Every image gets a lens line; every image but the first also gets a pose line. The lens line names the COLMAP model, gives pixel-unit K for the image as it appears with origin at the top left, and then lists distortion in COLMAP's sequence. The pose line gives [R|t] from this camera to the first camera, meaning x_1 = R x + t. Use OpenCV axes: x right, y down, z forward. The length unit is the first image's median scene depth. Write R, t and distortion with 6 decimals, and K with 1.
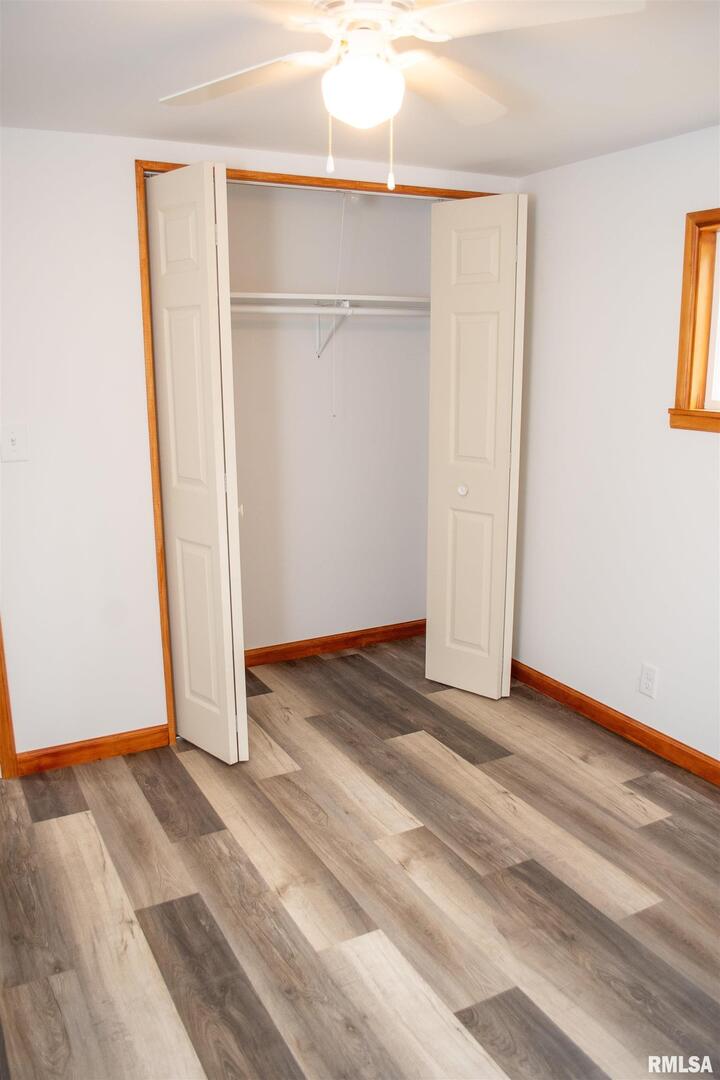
lens RADIAL K [[859.0, 0, 359.8], [0, 859.0, 534.6], [0, 0, 1]] dist [-0.054987, 0.005605]
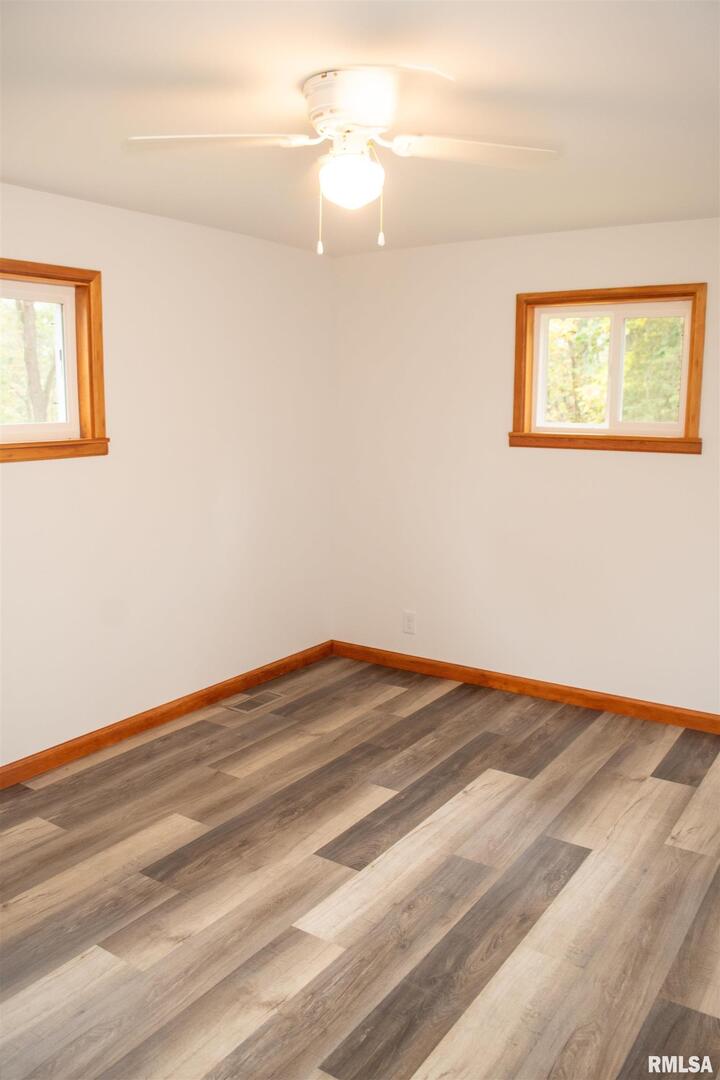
lens RADIAL K [[859.0, 0, 357.5], [0, 859.0, 545.7], [0, 0, 1]] dist [-0.054987, 0.005605]
pose [[-0.470927, -0.142738, 0.870548, -0.816190], [0.181436, 0.950055, 0.253923, -0.223394], [-0.863313, 0.277527, -0.421509, 1.171020]]
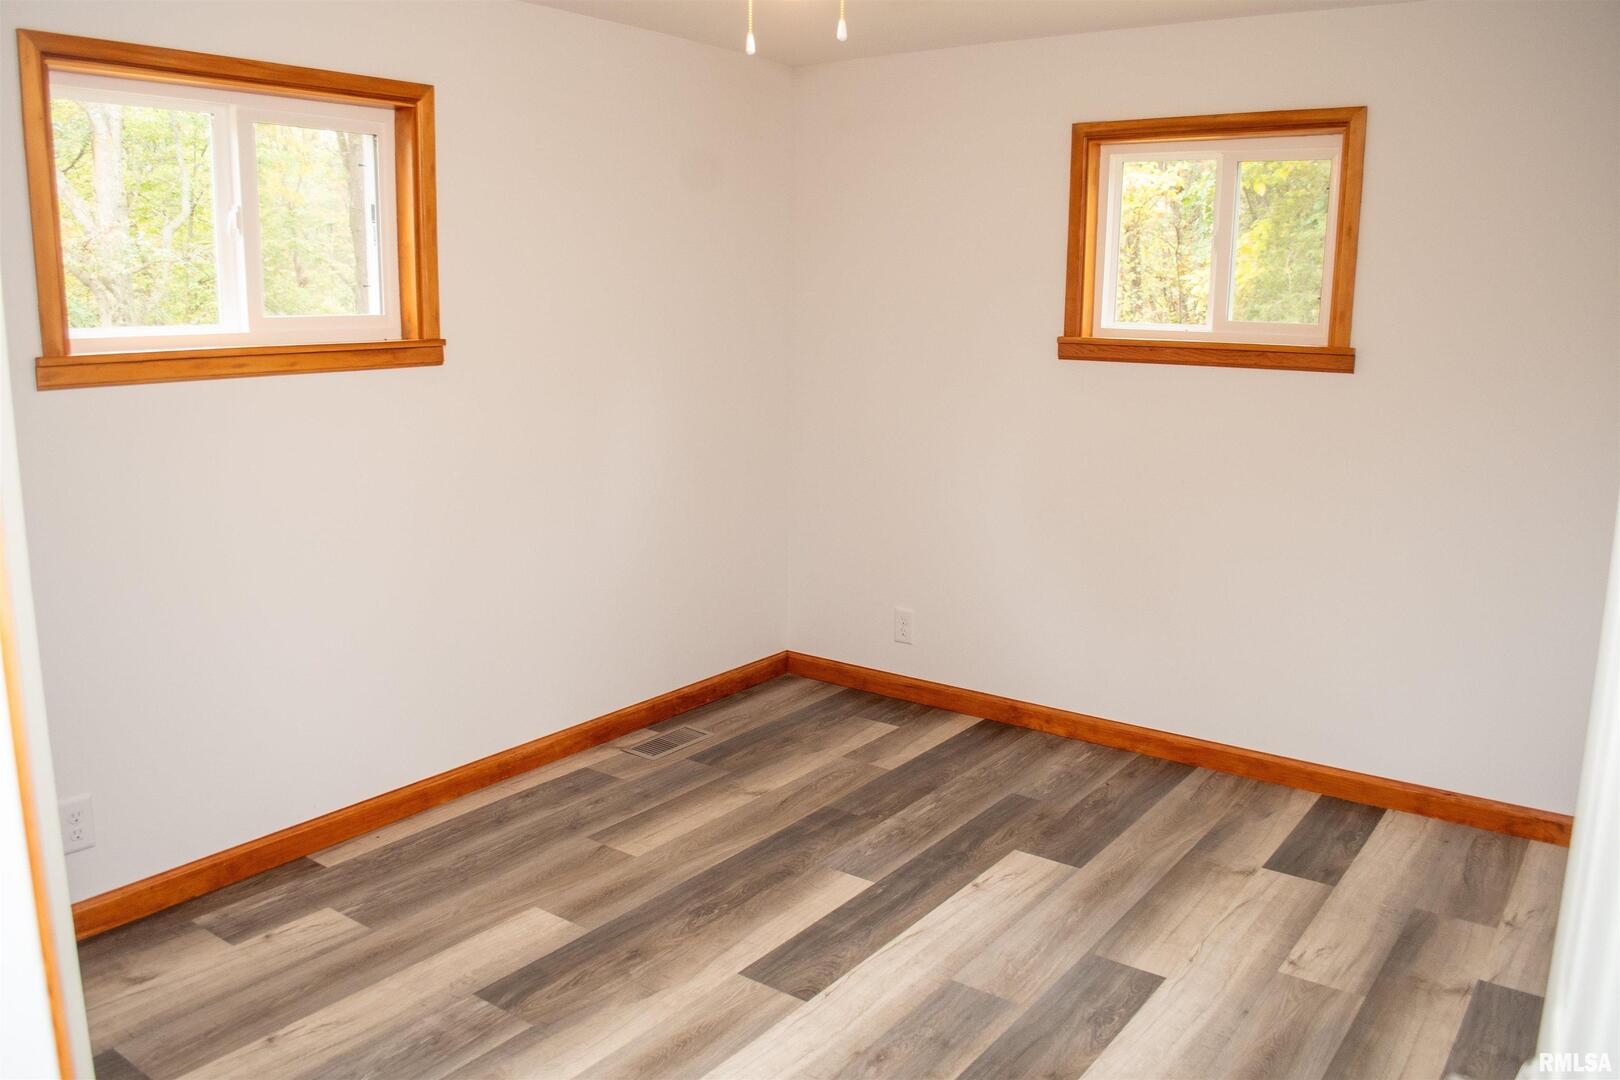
lens RADIAL K [[1288.4, 0, 806.3], [0, 1288.4, 538.5], [0, 0, 1]] dist [-0.054987, 0.005605]
pose [[-0.438258, -0.168049, 0.883000, -0.812902], [0.177426, 0.946865, 0.268265, -0.207792], [-0.881164, 0.274237, -0.385155, 1.131708]]
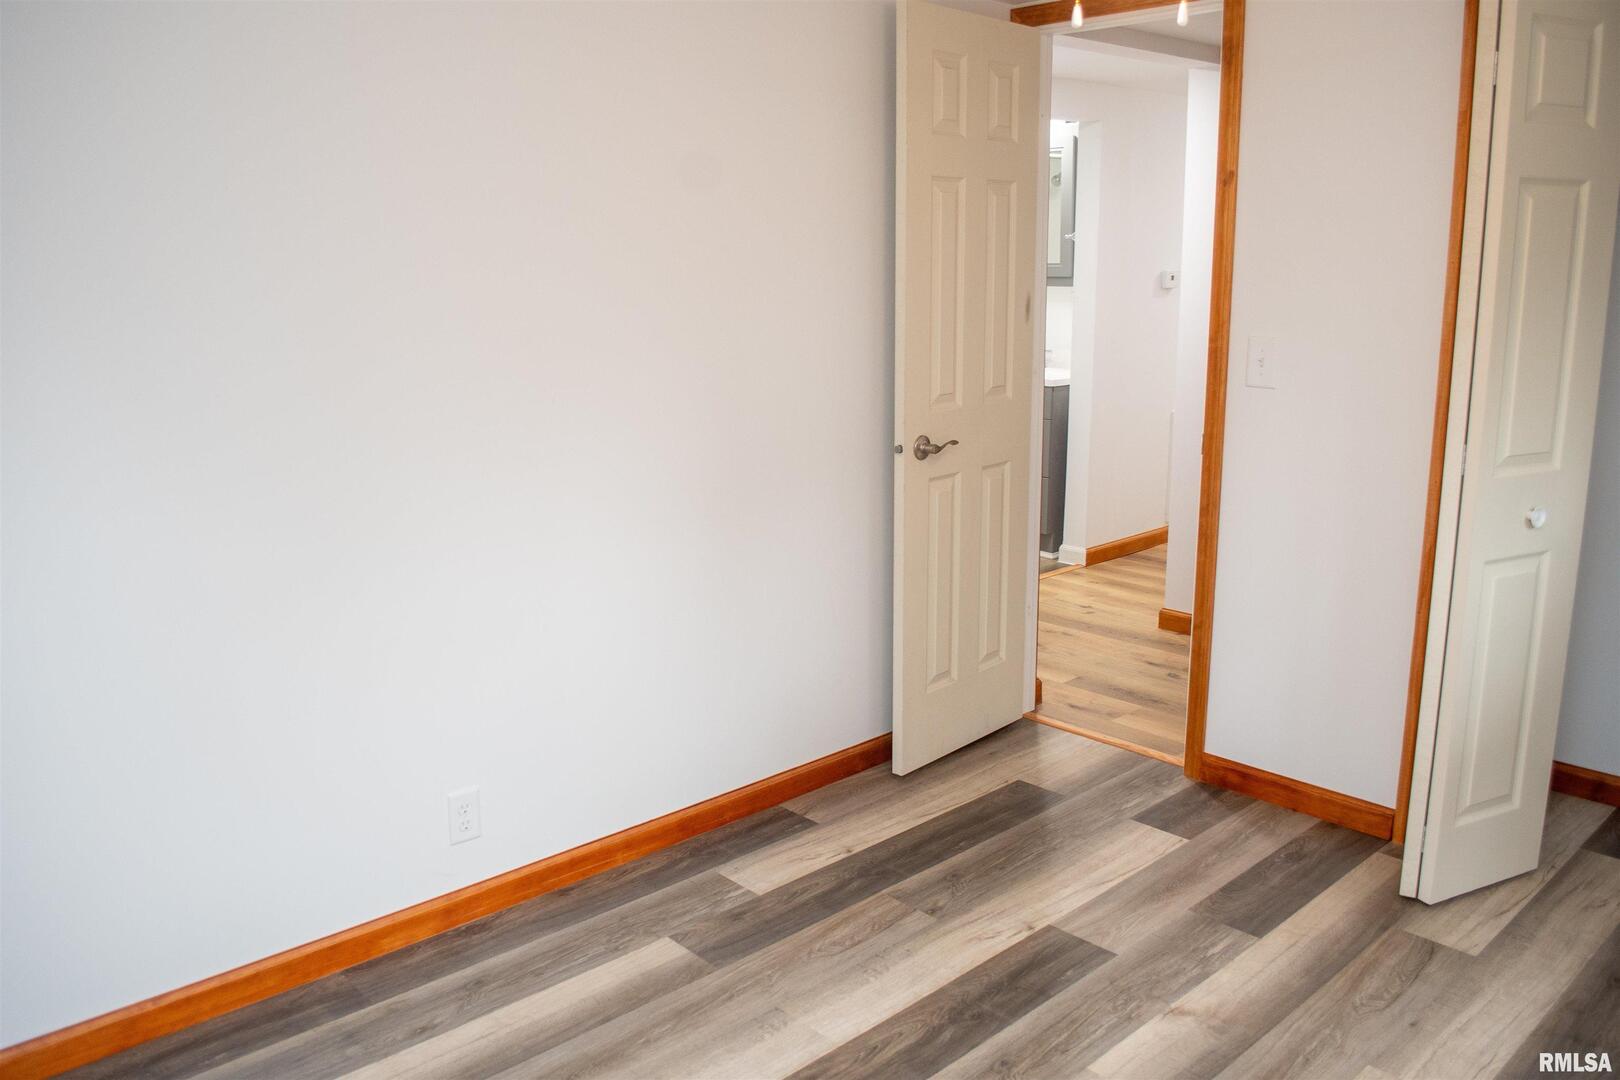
lens RADIAL K [[1288.4, 0, 811.0], [0, 1288.4, 544.8], [0, 0, 1]] dist [-0.054987, 0.005605]
pose [[0.263485, 0.218154, -0.939673, 0.744963], [-0.193993, 0.966176, 0.169911, -0.078177], [0.944956, 0.137521, 0.296894, 0.349435]]
